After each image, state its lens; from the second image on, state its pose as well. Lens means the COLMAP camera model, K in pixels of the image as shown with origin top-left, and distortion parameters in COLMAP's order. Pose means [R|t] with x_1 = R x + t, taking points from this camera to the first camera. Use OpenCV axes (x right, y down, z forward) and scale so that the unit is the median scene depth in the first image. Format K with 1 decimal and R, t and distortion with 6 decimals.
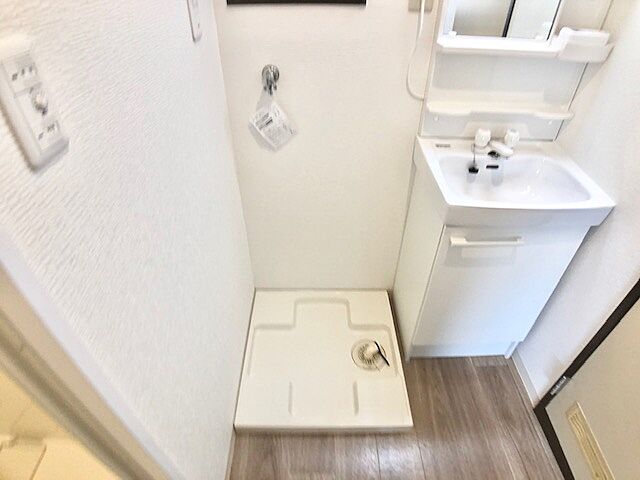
lens RADIAL K [[356.7, 0, 320.0], [0, 356.7, 240.0], [0, 0, 1]] dist [-0.109743, 0.023955]
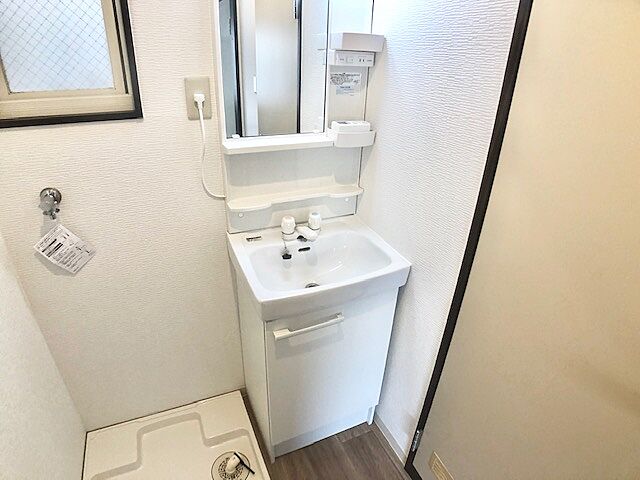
lens RADIAL K [[356.7, 0, 320.0], [0, 356.7, 240.0], [0, 0, 1]] dist [-0.109743, 0.023955]
pose [[0.912308, -0.165238, 0.374686, 0.145727], [0.236791, 0.959362, -0.153472, -0.063707], [-0.334101, 0.228736, 0.914361, -0.007944]]
